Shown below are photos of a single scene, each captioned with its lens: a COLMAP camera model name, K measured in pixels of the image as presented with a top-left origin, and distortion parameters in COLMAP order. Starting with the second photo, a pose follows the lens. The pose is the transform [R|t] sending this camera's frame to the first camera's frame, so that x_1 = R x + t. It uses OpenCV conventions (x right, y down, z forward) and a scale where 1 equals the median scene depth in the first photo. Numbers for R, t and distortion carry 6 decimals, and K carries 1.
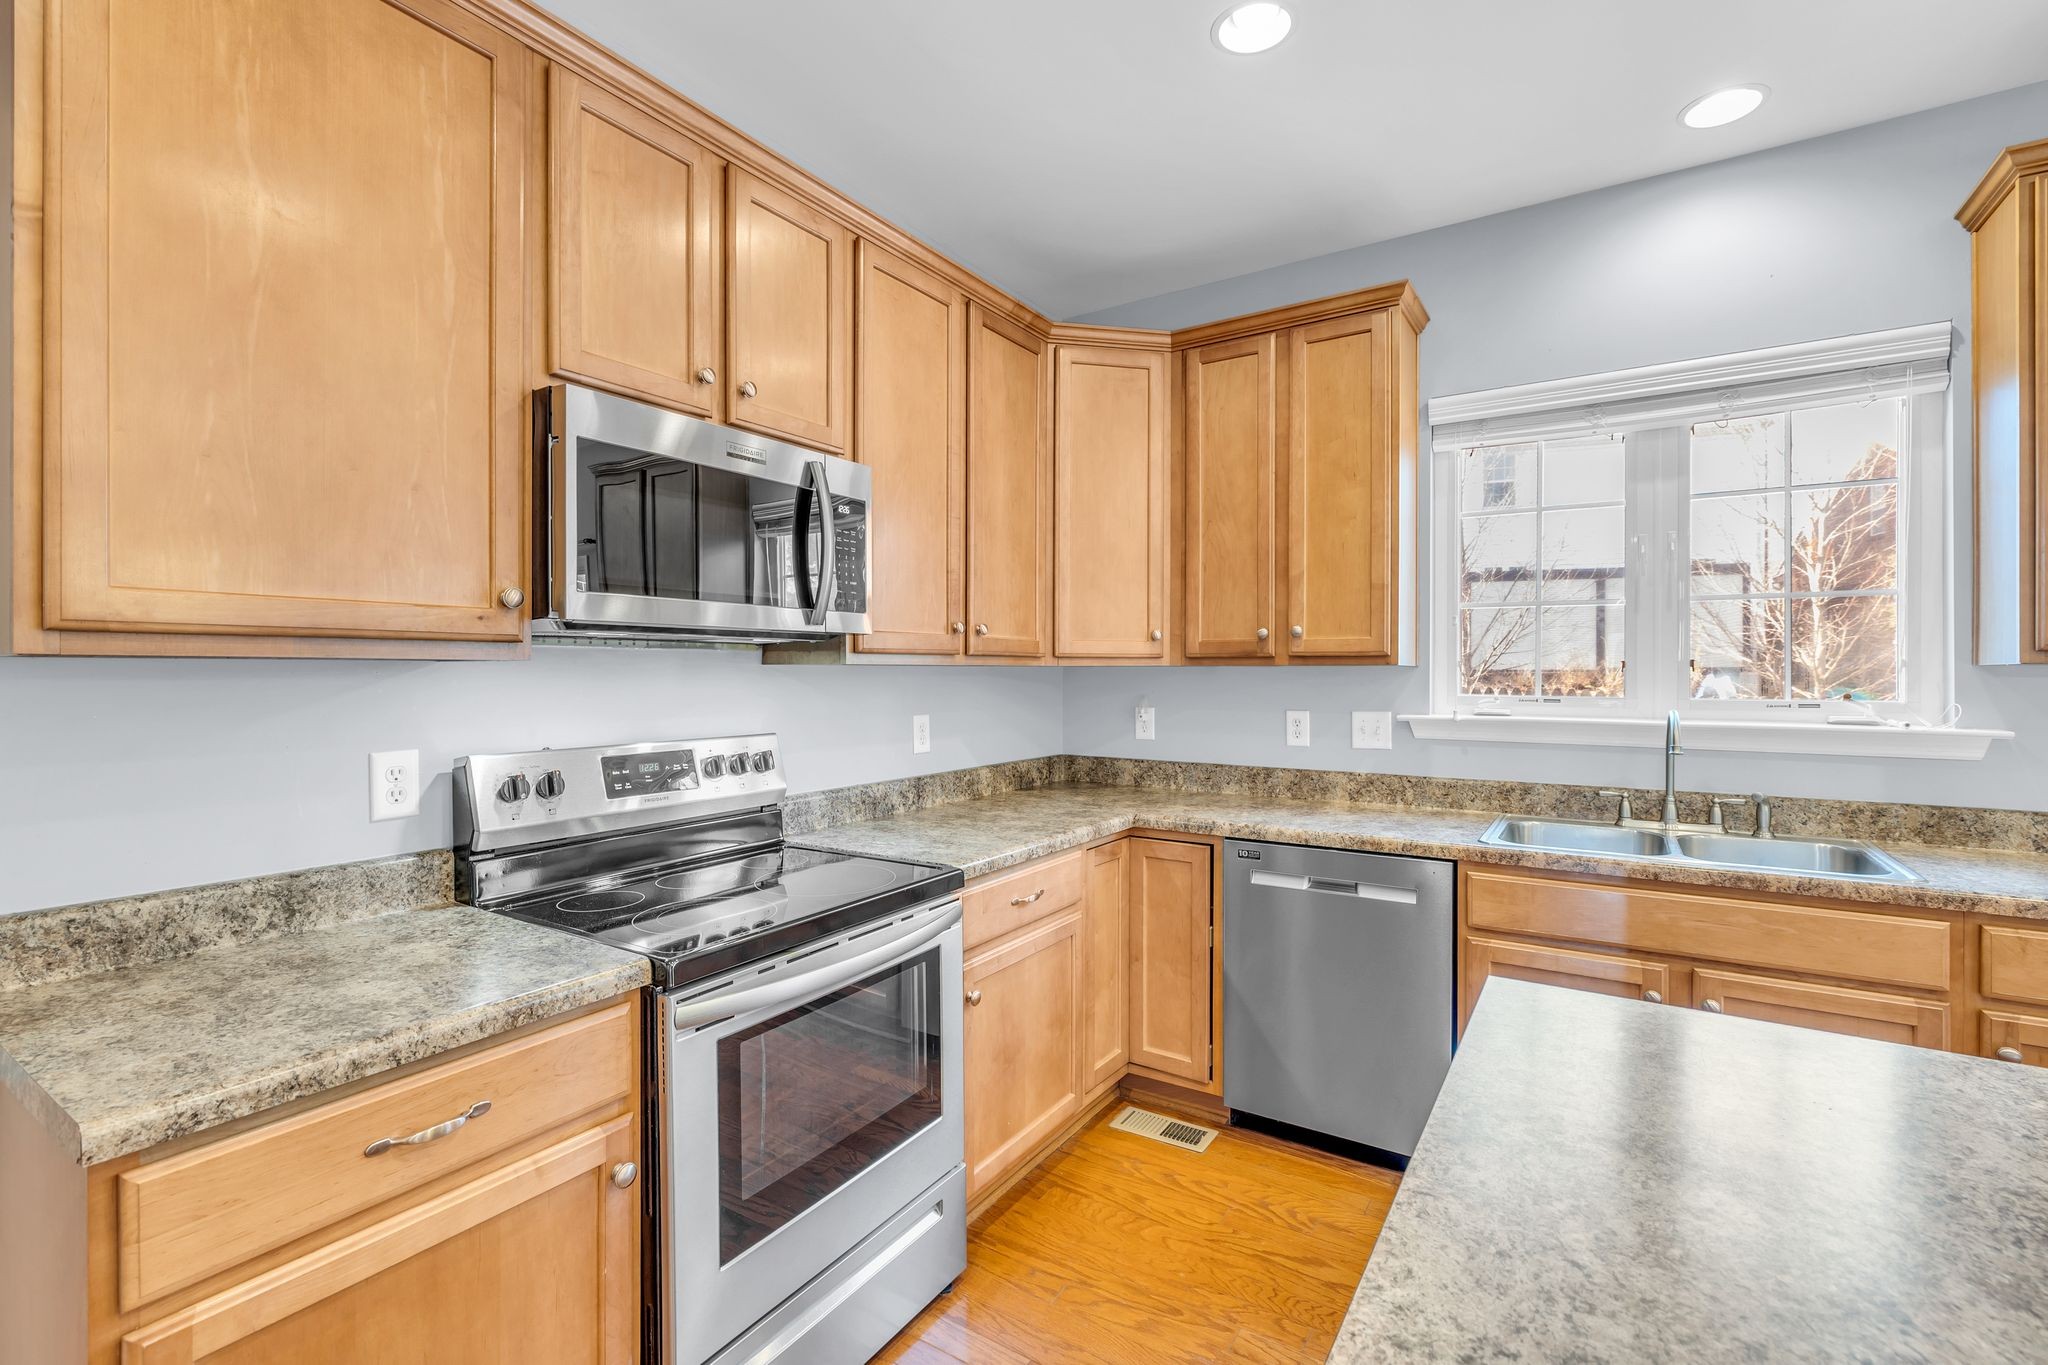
lens RADIAL K [[896.4, 0, 1005.7], [0, 896.4, 673.4], [0, 0, 1]] dist [-0.004447, 0.000249]
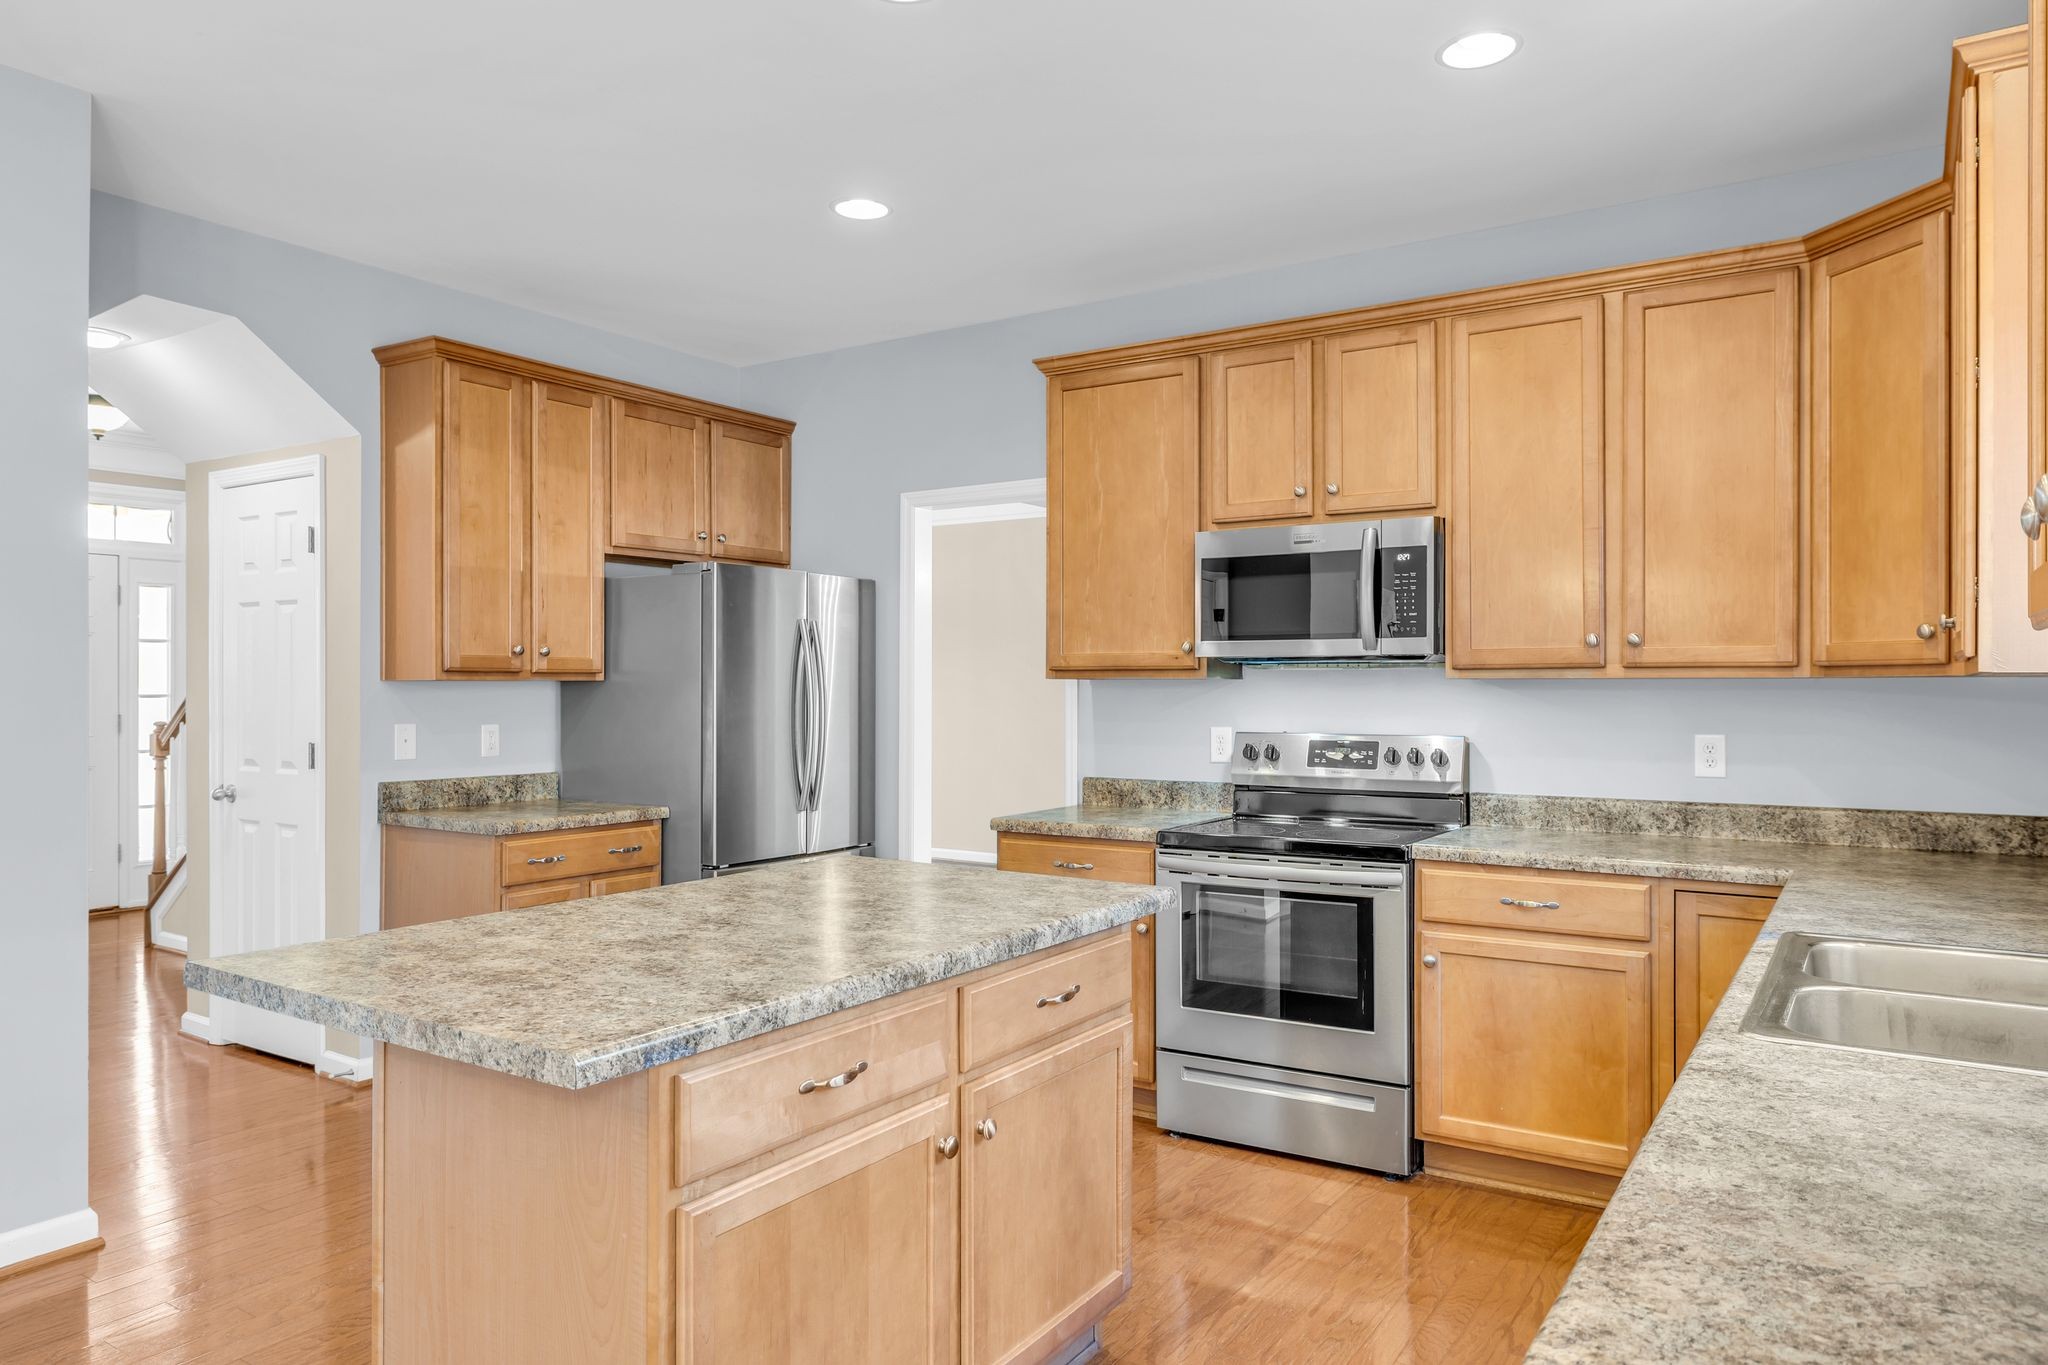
lens RADIAL K [[1304.5, 0, 1042.1], [0, 1304.5, 688.4], [0, 0, 1]] dist [0.004089, -0.001607]
pose [[0.030541, 0.000030, -0.999534, 1.372860], [-0.003654, 0.999993, -0.000082, 0.004393], [0.999527, 0.003655, 0.030541, 0.360254]]
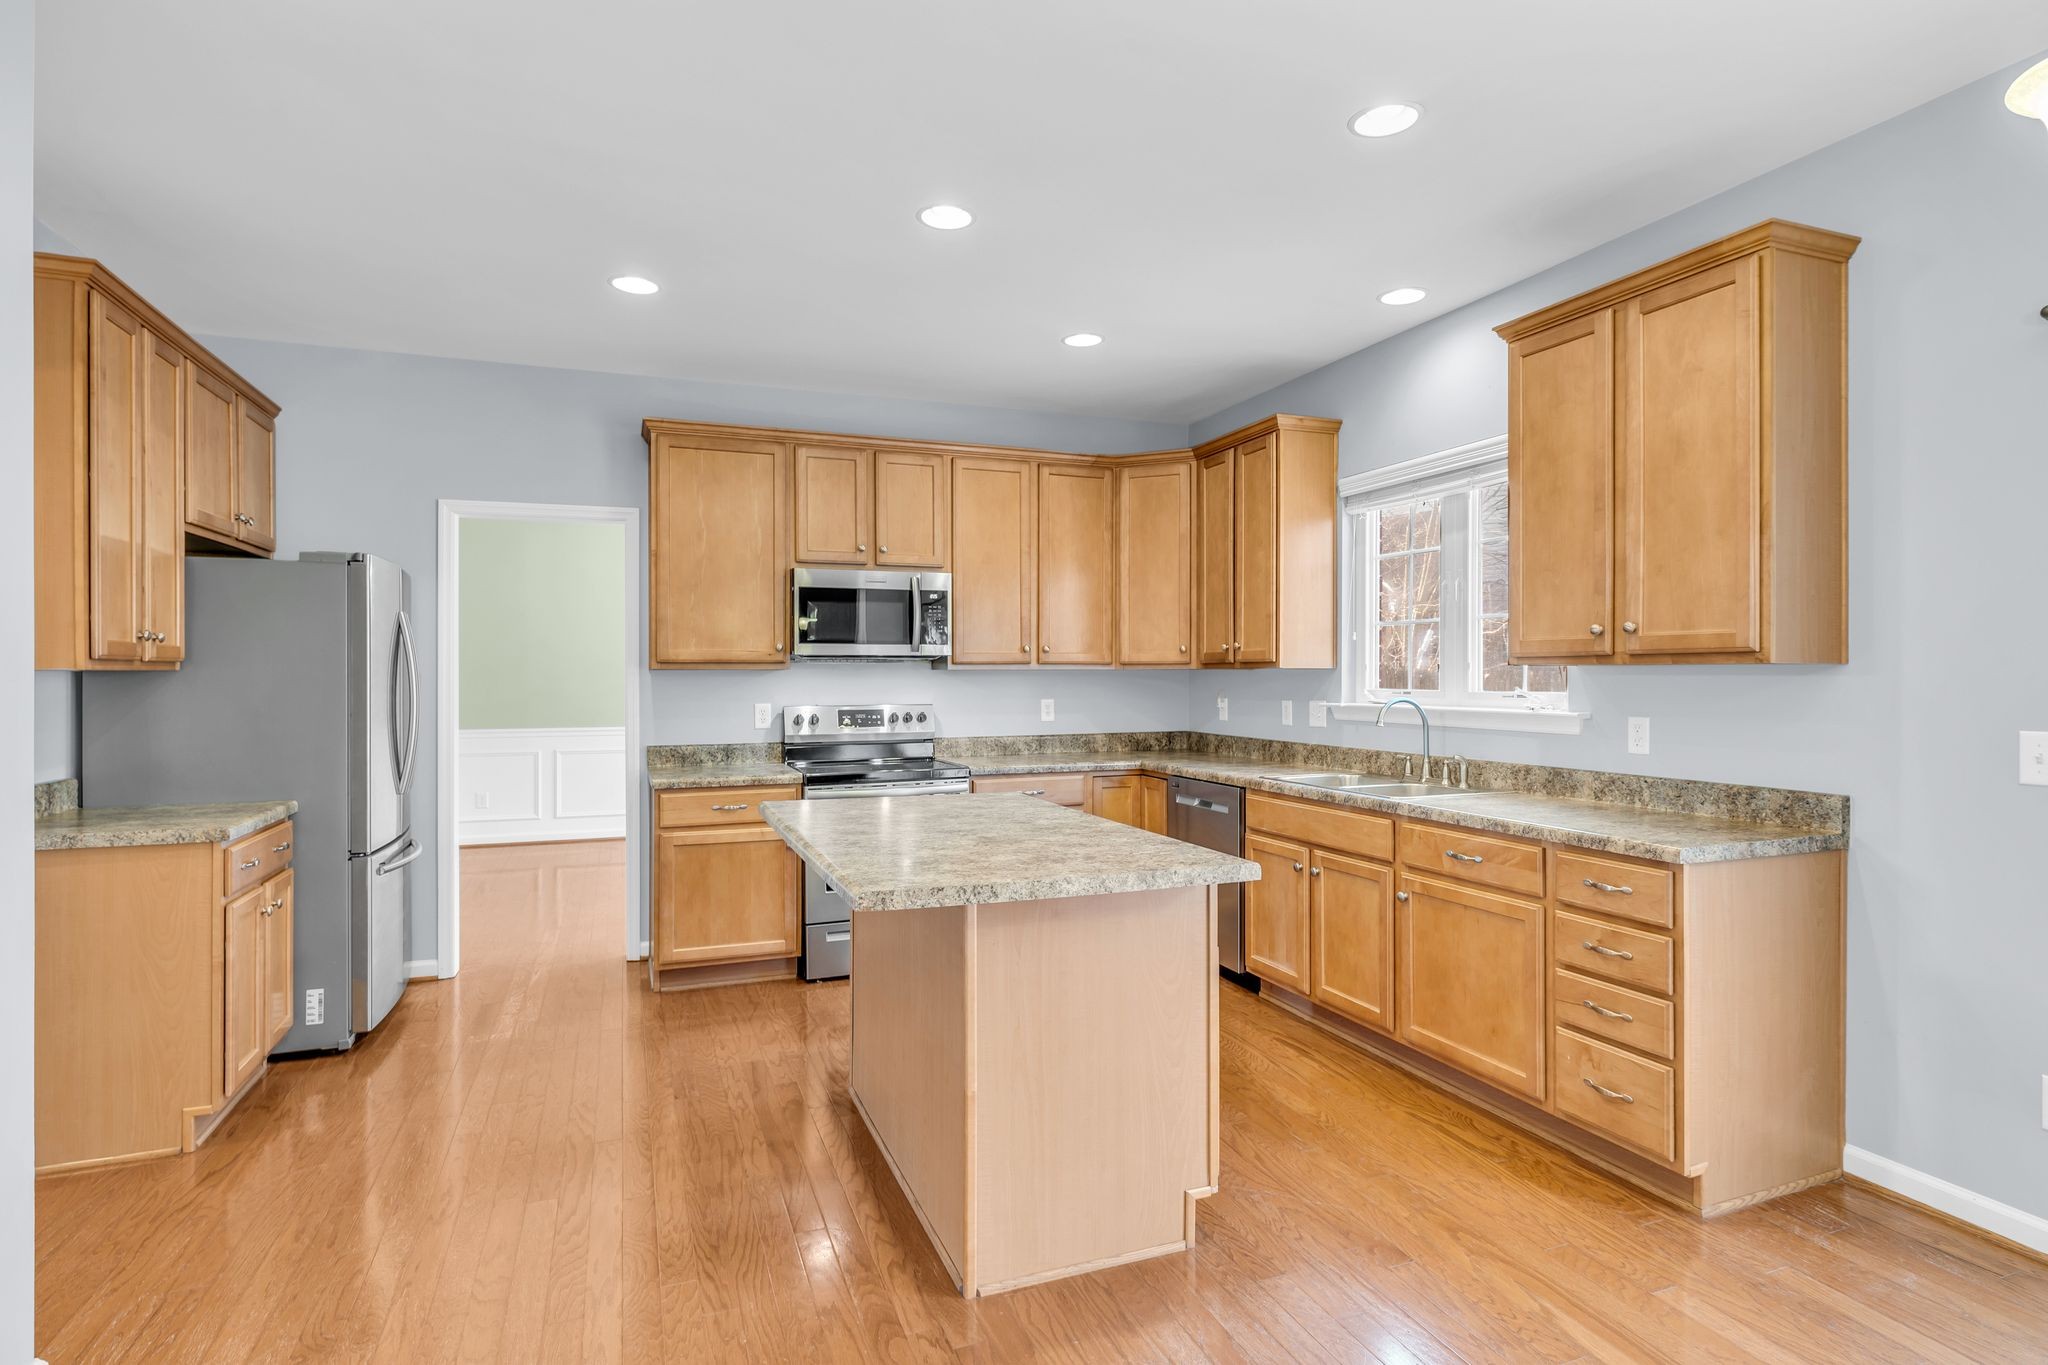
lens RADIAL K [[1003.1, 0, 1011.9], [0, 1003.1, 679.8], [0, 0, 1]] dist [0.003760, -0.002565]
pose [[0.816154, 0.000997, -0.577834, 1.106754], [0.001311, 0.999993, 0.003578, 0.004096], [0.577833, -0.003677, 0.816146, -0.678689]]
